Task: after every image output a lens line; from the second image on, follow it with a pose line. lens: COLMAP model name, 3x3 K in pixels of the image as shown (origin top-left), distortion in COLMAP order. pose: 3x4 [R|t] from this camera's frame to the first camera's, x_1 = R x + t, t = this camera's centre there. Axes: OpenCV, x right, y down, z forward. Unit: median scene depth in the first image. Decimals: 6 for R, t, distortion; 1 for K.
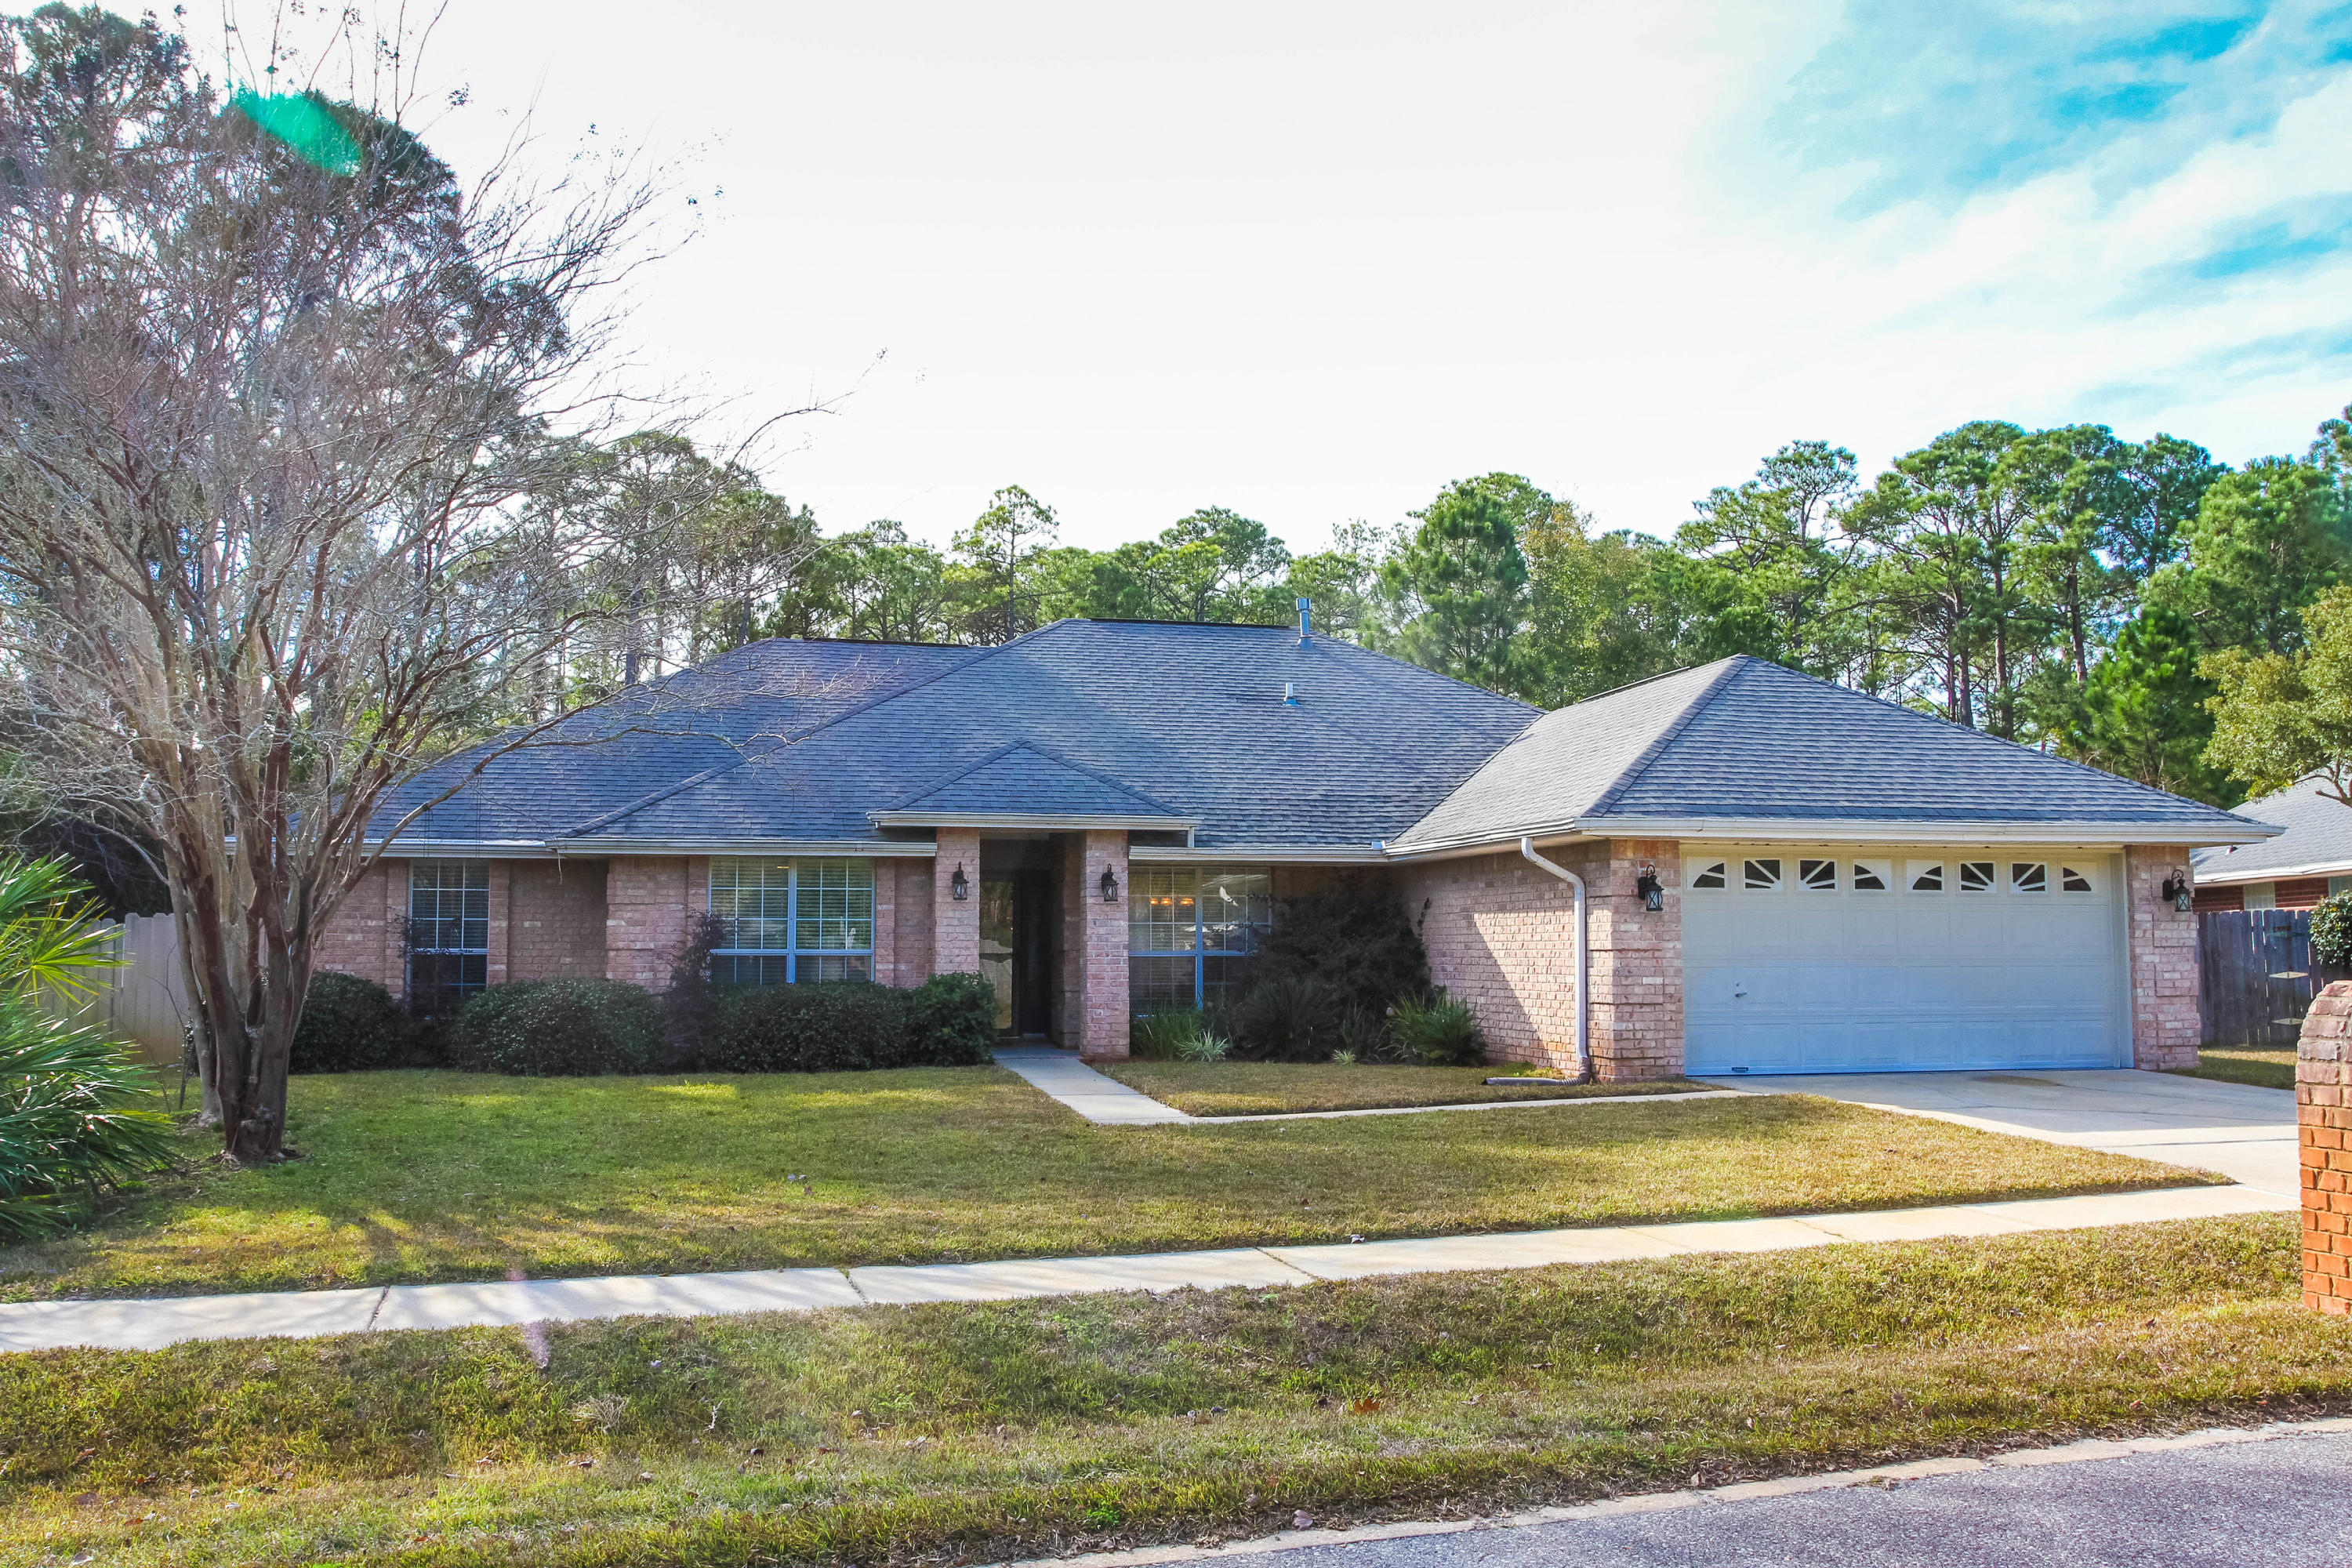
lens RADIAL K [[1804.3, 0, 1177.5], [0, 1804.3, 831.0], [0, 0, 1]] dist [-0.067300, -0.001093]
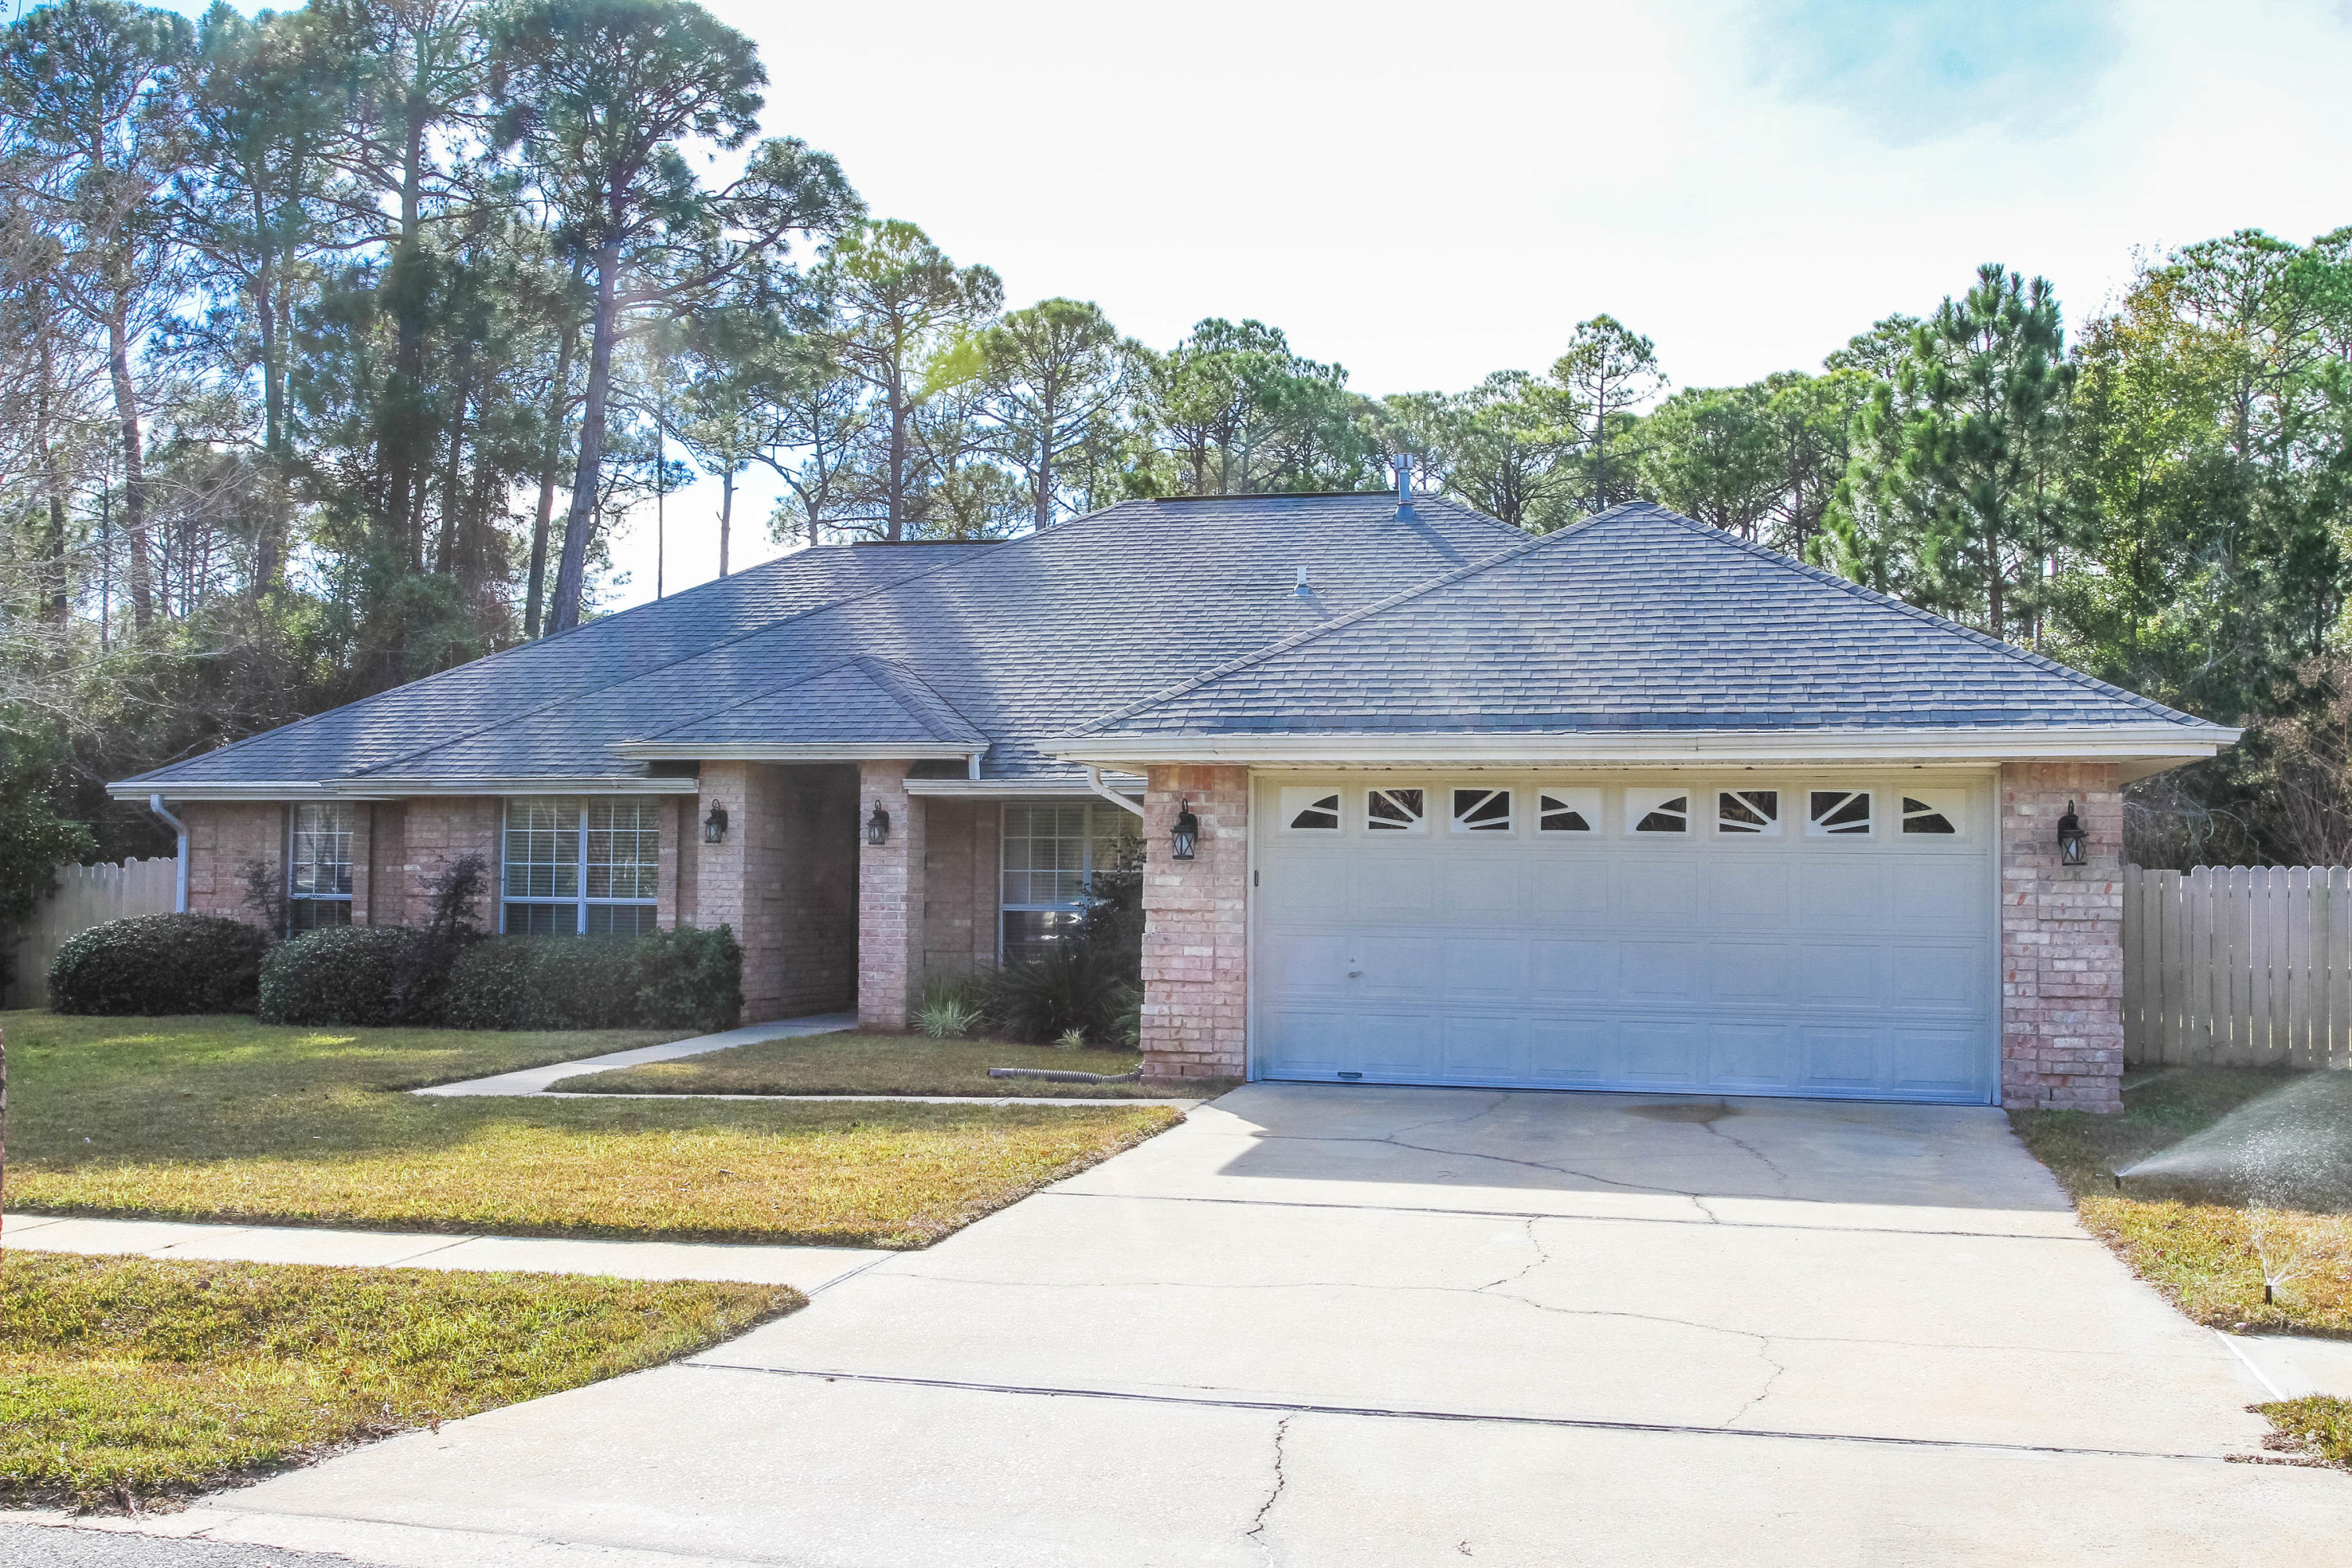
lens RADIAL K [[2214.2, 0, 1176.2], [0, 2214.2, 860.5], [0, 0, 1]] dist [-0.037881, 0.000212]
pose [[0.902976, 0.004011, -0.429673, 0.611435], [0.016476, 0.998898, 0.043951, 0.003543], [0.429375, -0.046766, 0.901915, 0.143616]]
